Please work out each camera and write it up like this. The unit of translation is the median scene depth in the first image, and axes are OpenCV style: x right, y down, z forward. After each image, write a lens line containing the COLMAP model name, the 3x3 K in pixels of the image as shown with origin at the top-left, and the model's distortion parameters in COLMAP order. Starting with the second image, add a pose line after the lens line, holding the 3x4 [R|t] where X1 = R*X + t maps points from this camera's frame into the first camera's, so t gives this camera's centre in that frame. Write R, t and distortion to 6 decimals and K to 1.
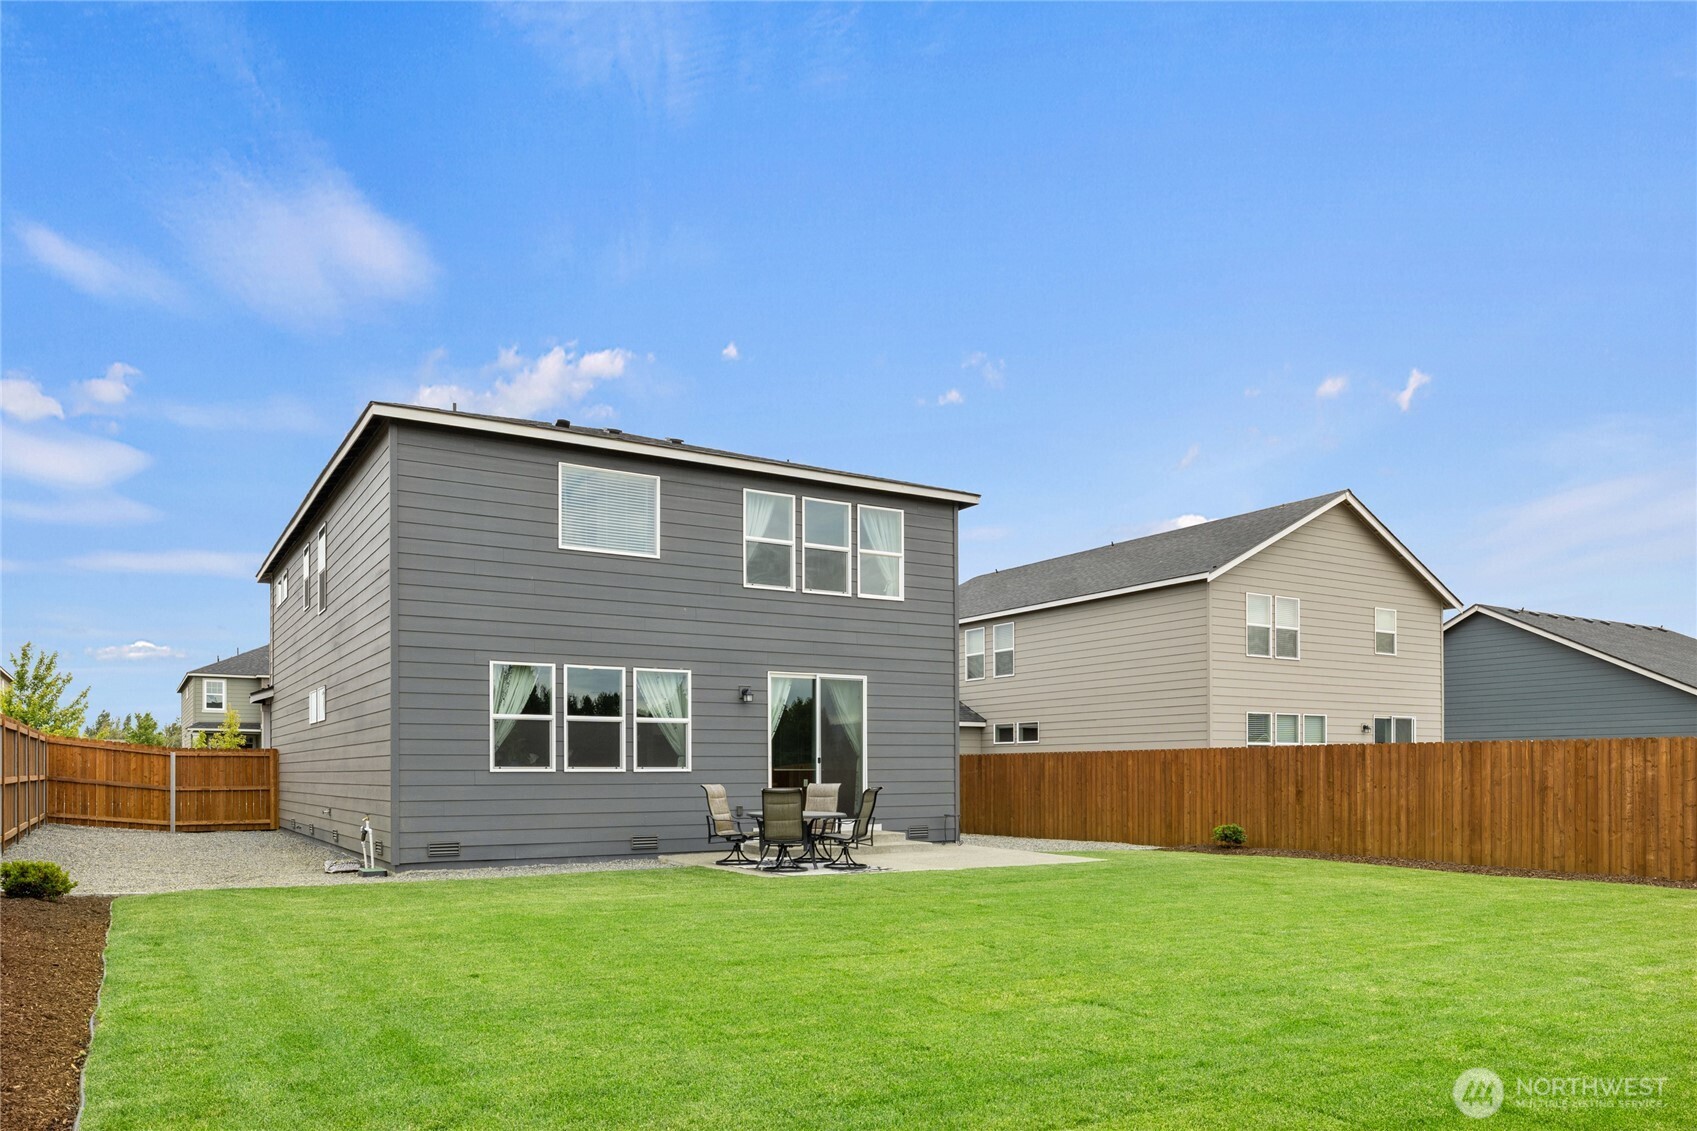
lens RADIAL K [[1122.5, 0, 848.5], [0, 1122.5, 565.5], [0, 0, 1]] dist [0.004392, 0.000505]
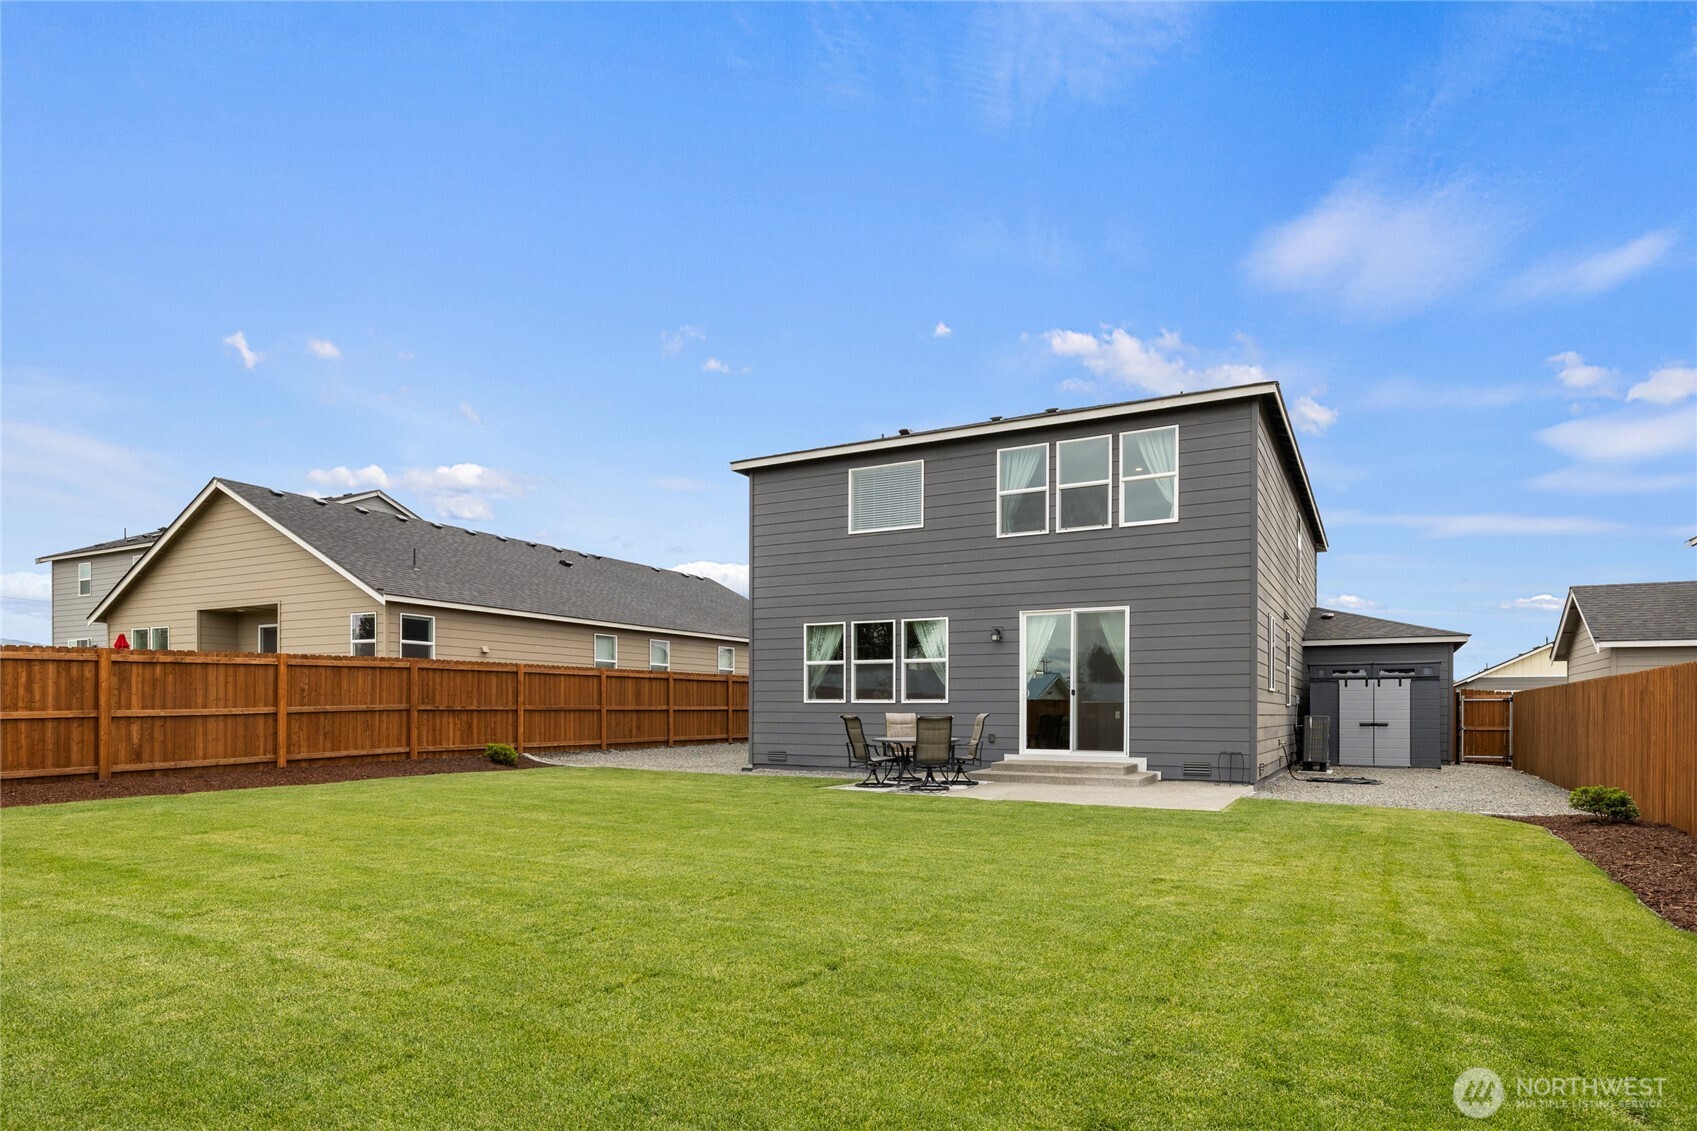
lens RADIAL K [[958.0, 0, 847.8], [0, 958.0, 517.7], [0, 0, 1]] dist [-0.001554, 0.000048]
pose [[0.485881, -0.164305, -0.858443, 0.676913], [0.154811, 0.982820, -0.100487, 0.074189], [0.860205, -0.084071, 0.502970, 0.404131]]
